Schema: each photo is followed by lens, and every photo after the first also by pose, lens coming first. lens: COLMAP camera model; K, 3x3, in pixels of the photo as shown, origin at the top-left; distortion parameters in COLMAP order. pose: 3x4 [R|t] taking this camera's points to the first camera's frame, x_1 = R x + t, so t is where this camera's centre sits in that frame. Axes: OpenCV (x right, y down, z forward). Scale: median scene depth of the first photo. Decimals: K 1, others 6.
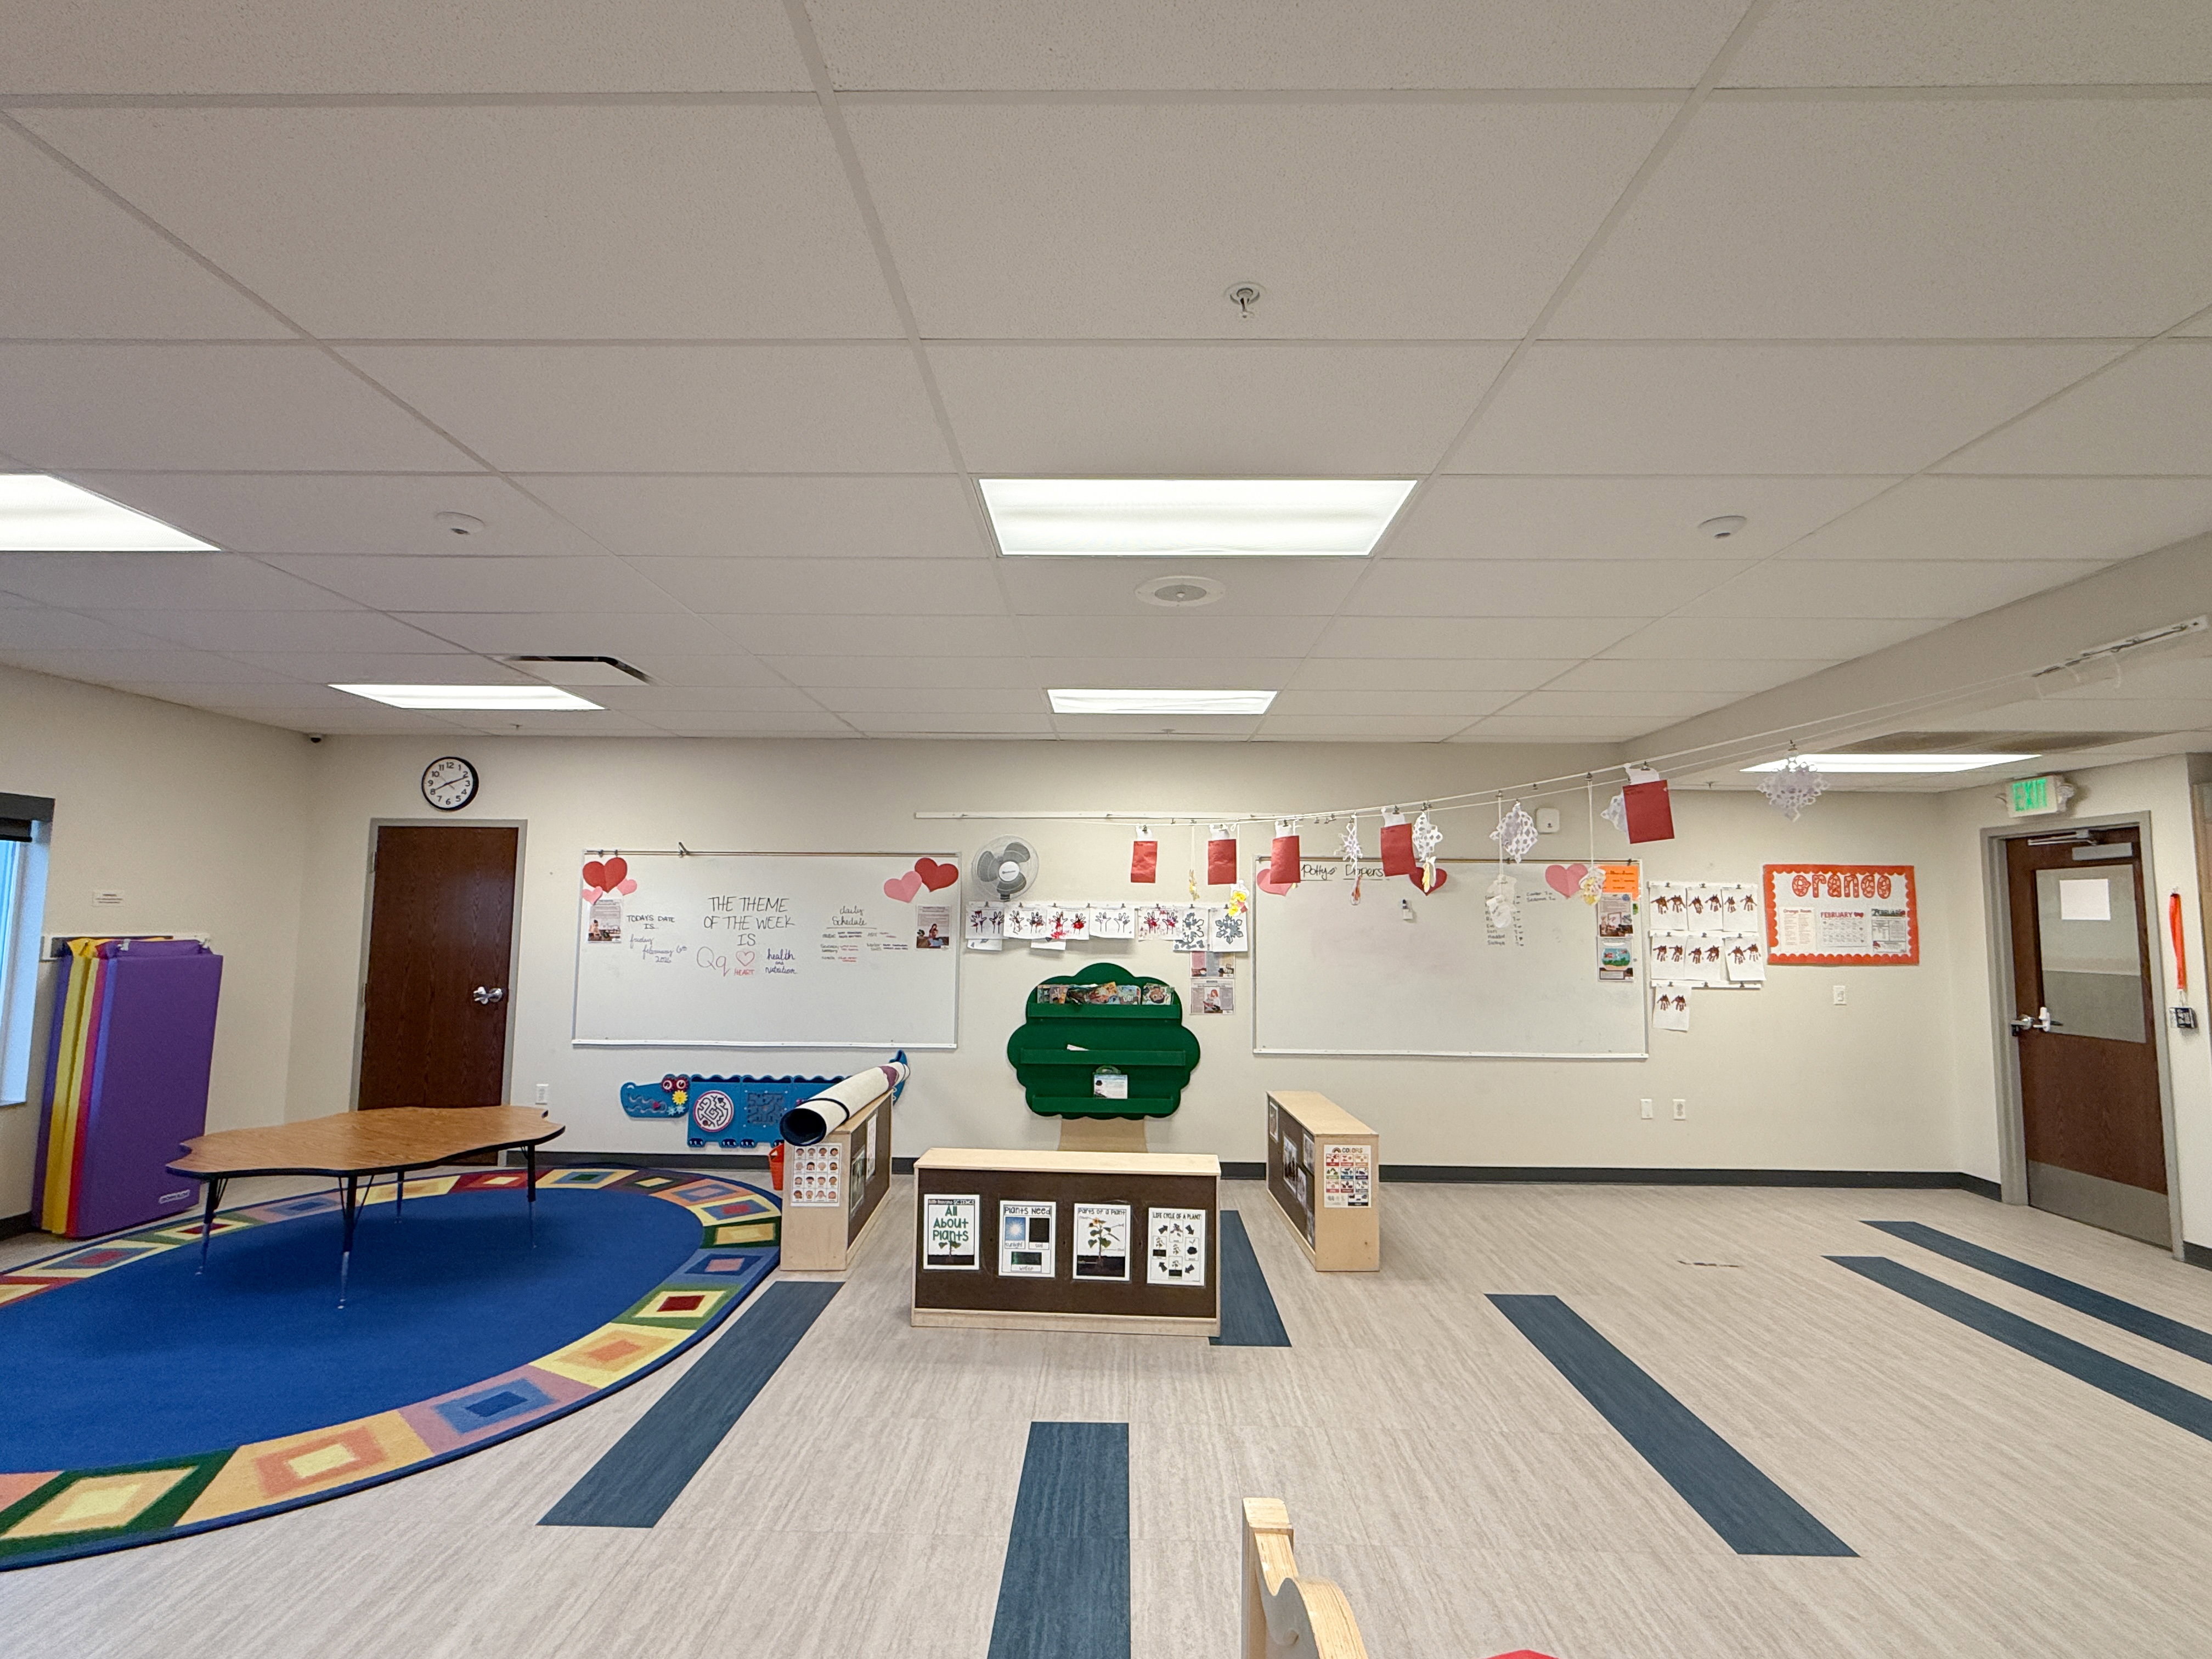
lens RADIAL K [[1024.9, 0, 1106.1], [0, 1024.9, 835.5], [0, 0, 1]] dist [-0.000432, 0.000534]
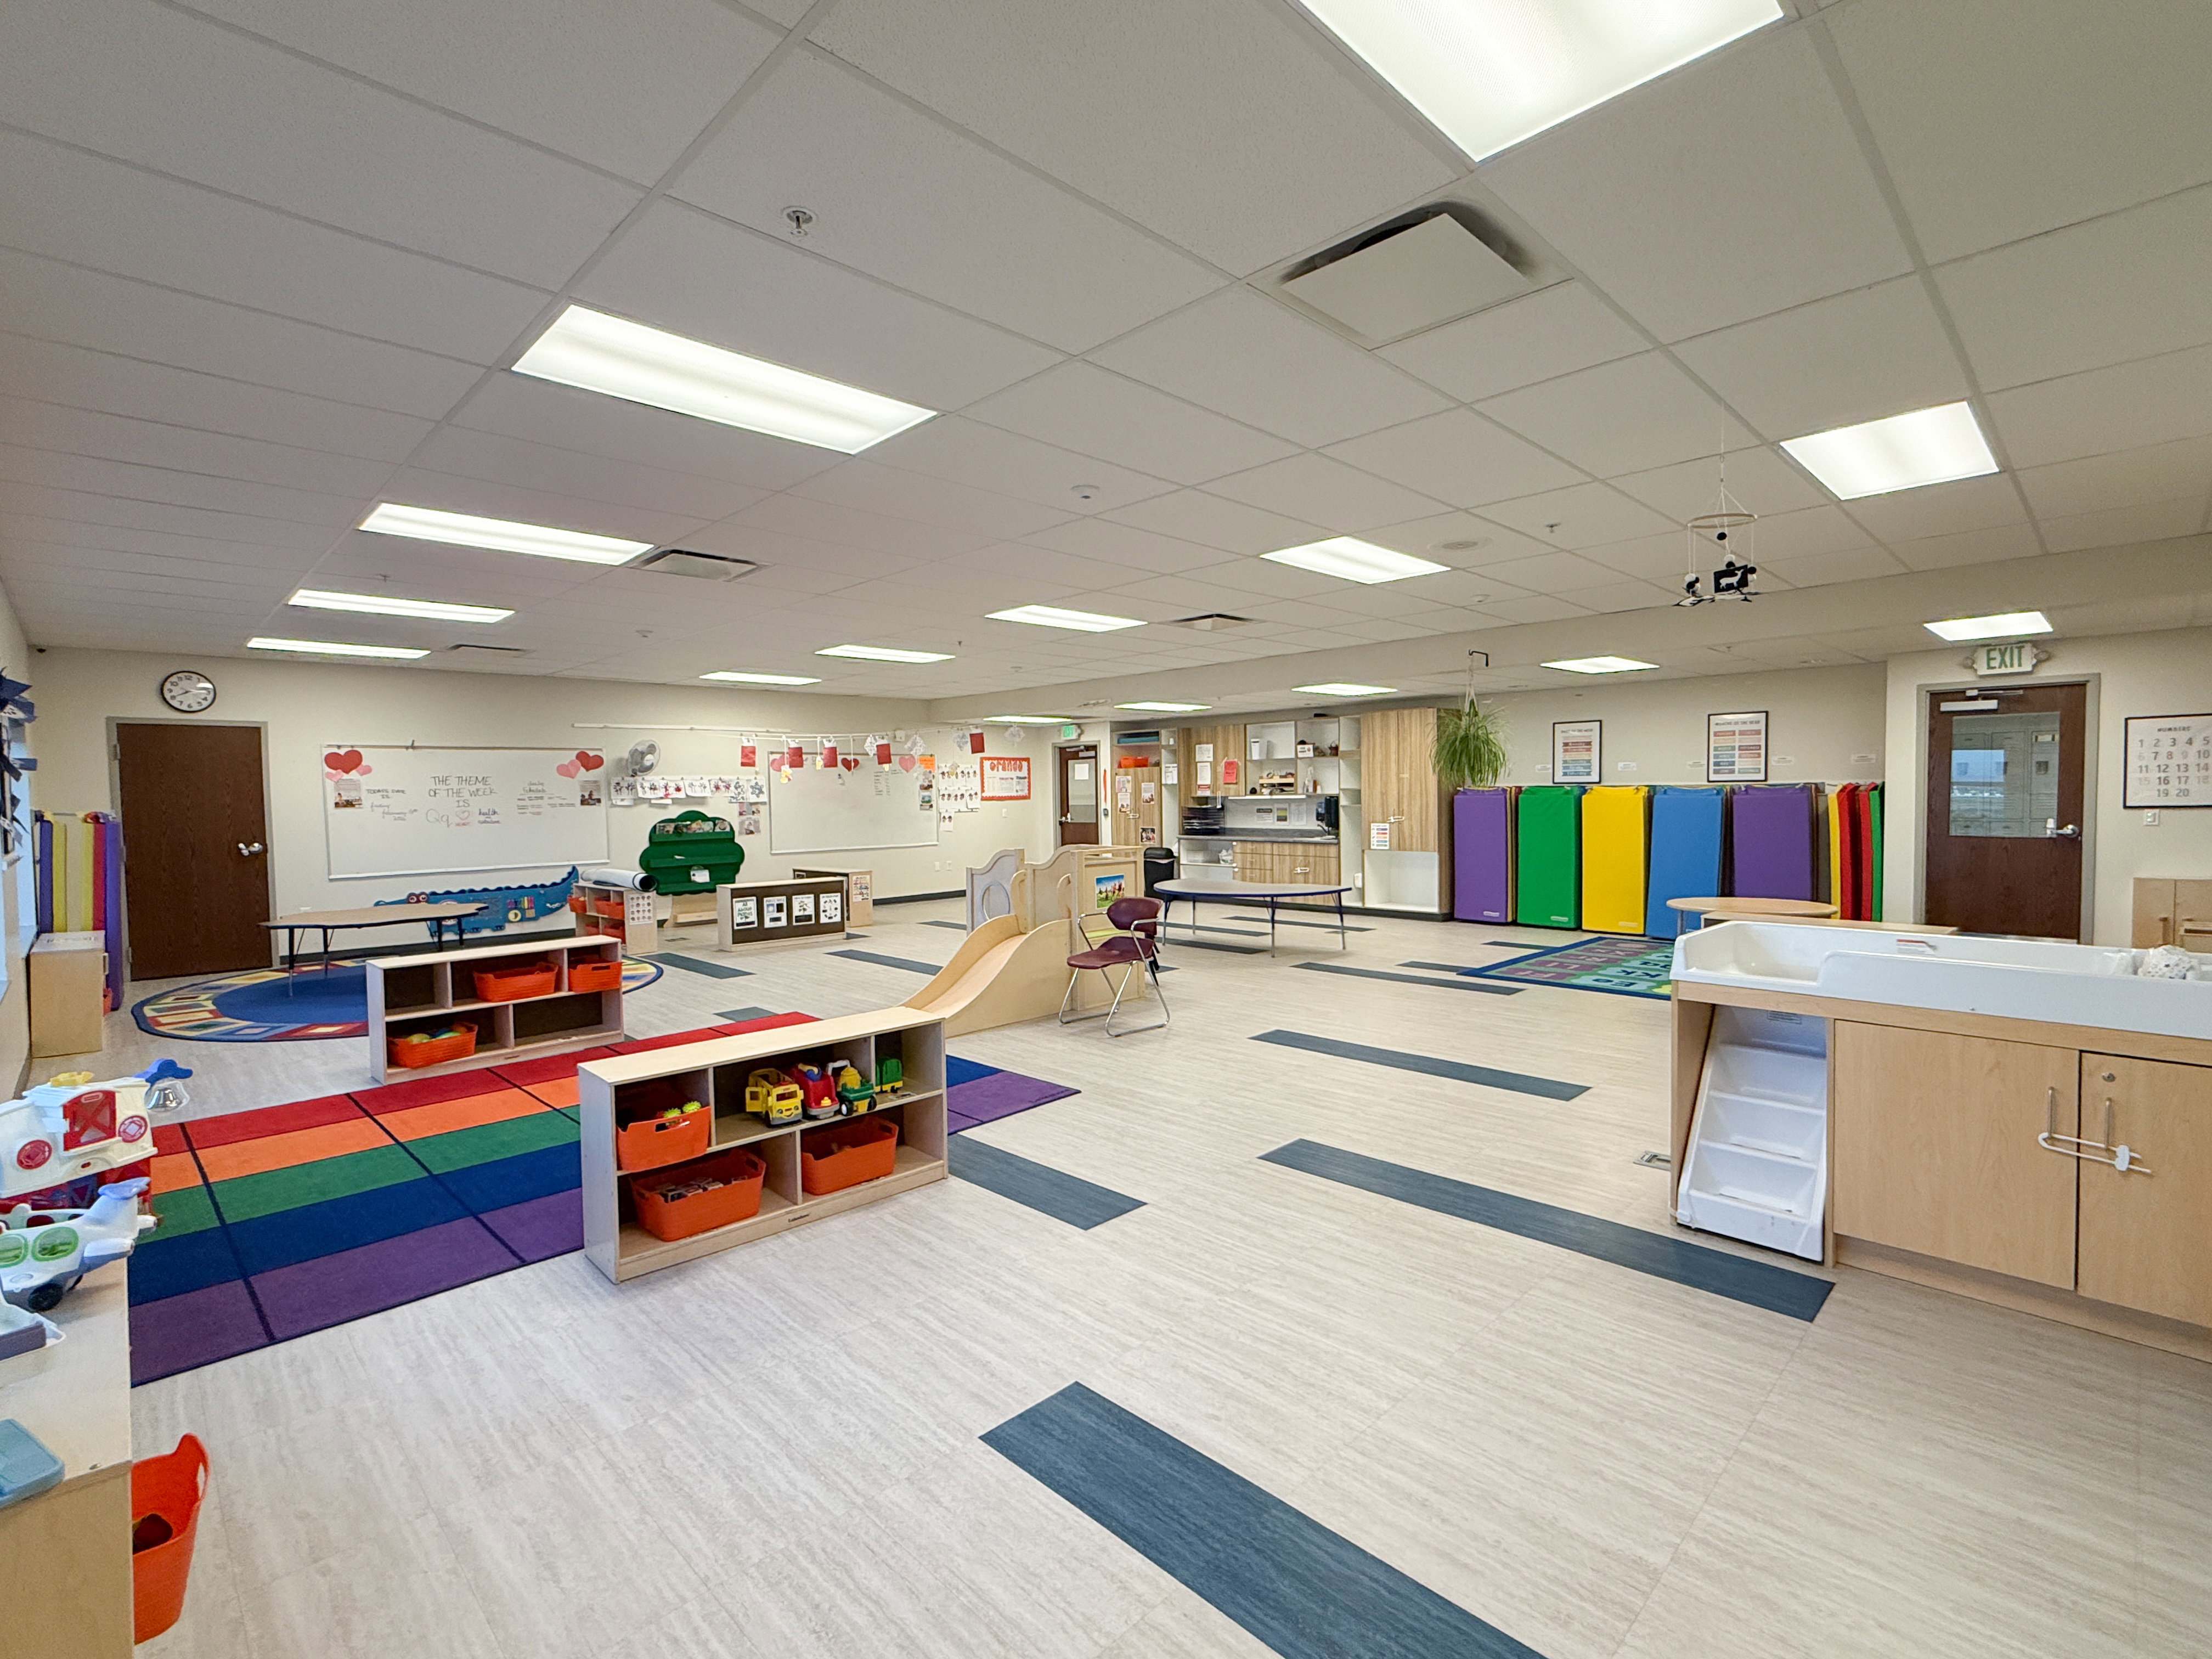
lens RADIAL K [[1024.9, 0, 1106.1], [0, 1024.9, 835.5], [0, 0, 1]] dist [-0.000432, 0.000534]
pose [[0.700139, -0.051961, 0.712114, -0.786278], [-0.038277, 0.993183, 0.110103, -0.059417], [-0.712980, -0.104345, 0.693377, -0.789076]]
